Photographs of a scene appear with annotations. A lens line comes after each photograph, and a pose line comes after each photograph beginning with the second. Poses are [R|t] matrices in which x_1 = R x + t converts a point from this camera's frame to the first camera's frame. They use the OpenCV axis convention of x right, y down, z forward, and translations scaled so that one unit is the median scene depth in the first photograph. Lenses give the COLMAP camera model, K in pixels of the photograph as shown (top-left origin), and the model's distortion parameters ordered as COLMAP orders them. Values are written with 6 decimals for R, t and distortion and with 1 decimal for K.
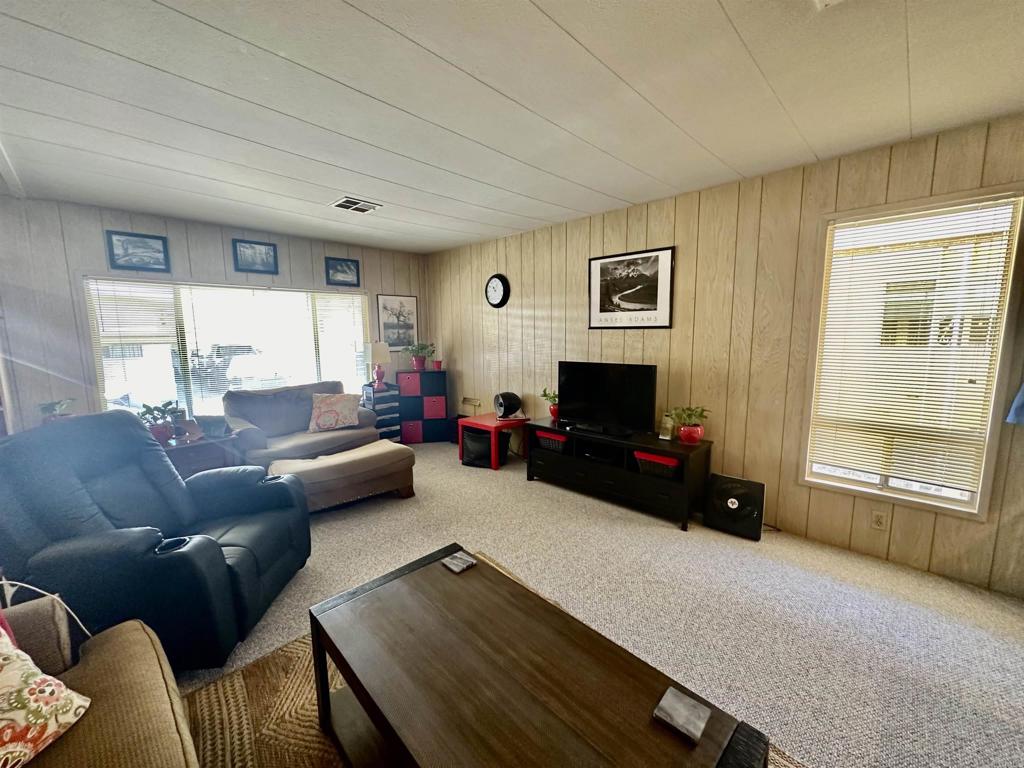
lens RADIAL K [[408.6, 0, 511.3], [0, 408.6, 384.4], [0, 0, 1]] dist [-0.003298, 0.000103]
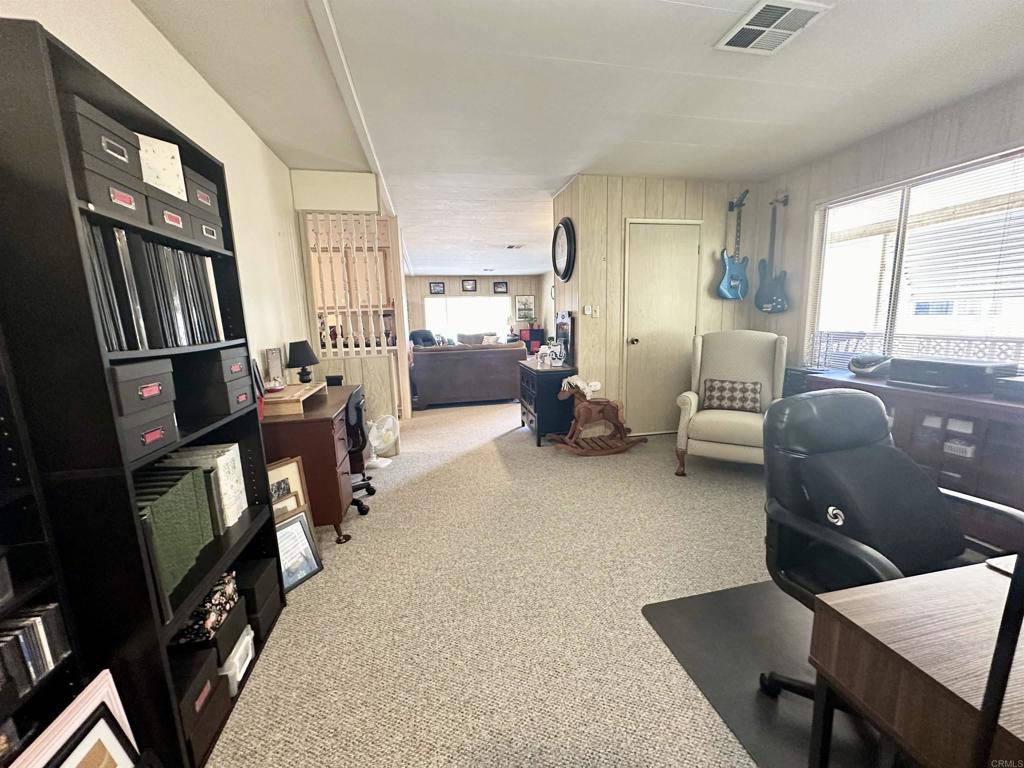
lens RADIAL K [[408.6, 0, 511.3], [0, 408.6, 384.4], [0, 0, 1]] dist [-0.003298, 0.000103]
pose [[0.826744, 0.075033, -0.557552, 1.335656], [-0.054558, 0.997088, 0.053284, 0.213907], [0.559926, -0.013633, 0.828430, -1.268130]]
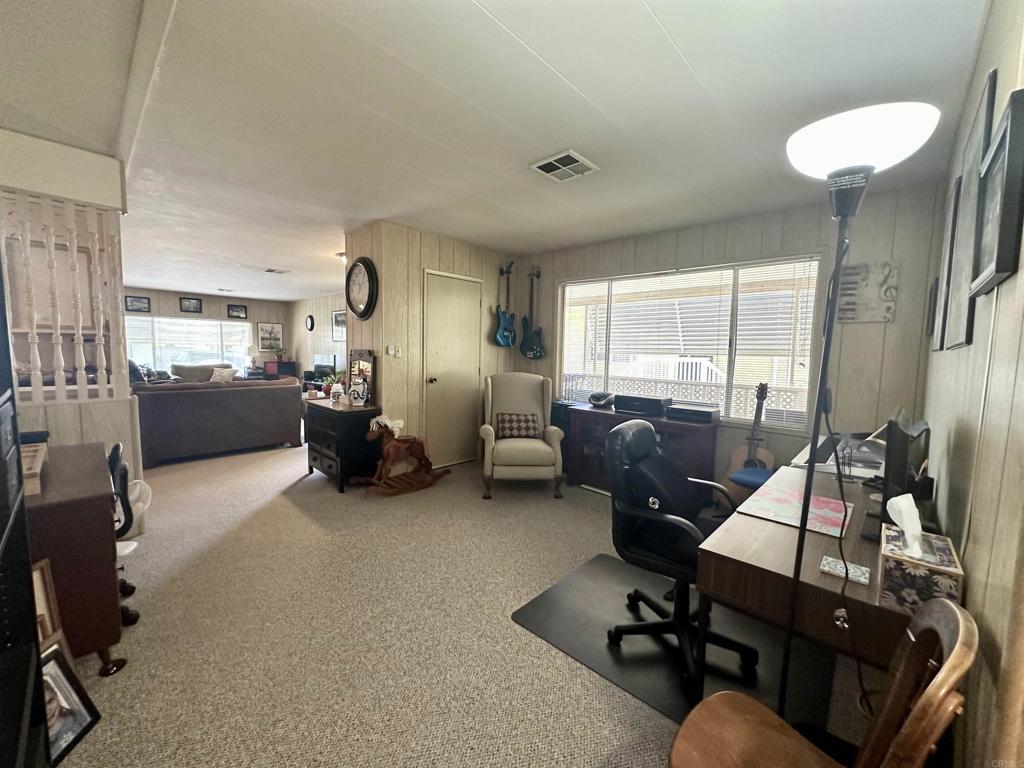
lens RADIAL K [[408.6, 0, 511.3], [0, 408.6, 384.4], [0, 0, 1]] dist [-0.003298, 0.000103]
pose [[0.999479, 0.027548, 0.016832, 1.207146], [-0.026633, 0.998271, -0.052400, 0.207068], [-0.018247, 0.051924, 0.998484, -1.353099]]
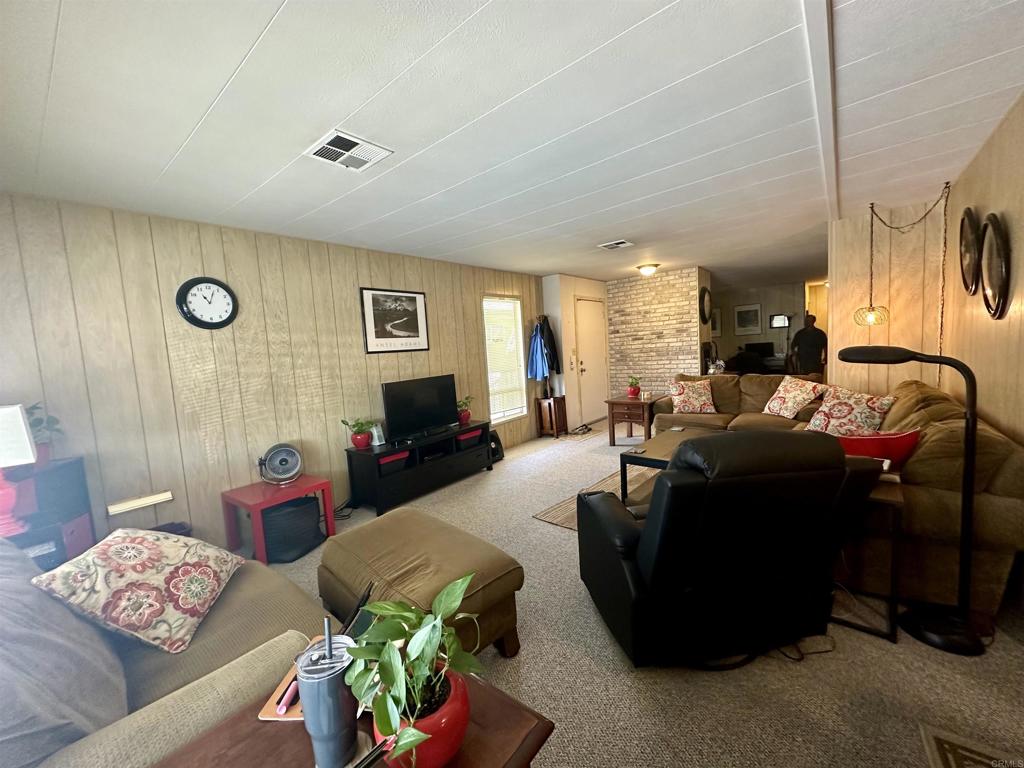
lens RADIAL K [[408.6, 0, 511.3], [0, 408.6, 384.4], [0, 0, 1]] dist [-0.003298, 0.000103]
pose [[-0.095216, -0.073836, 0.992715, -0.914587], [0.197661, 0.975986, 0.091550, -0.084692], [-0.975635, 0.204938, -0.078335, 0.761835]]
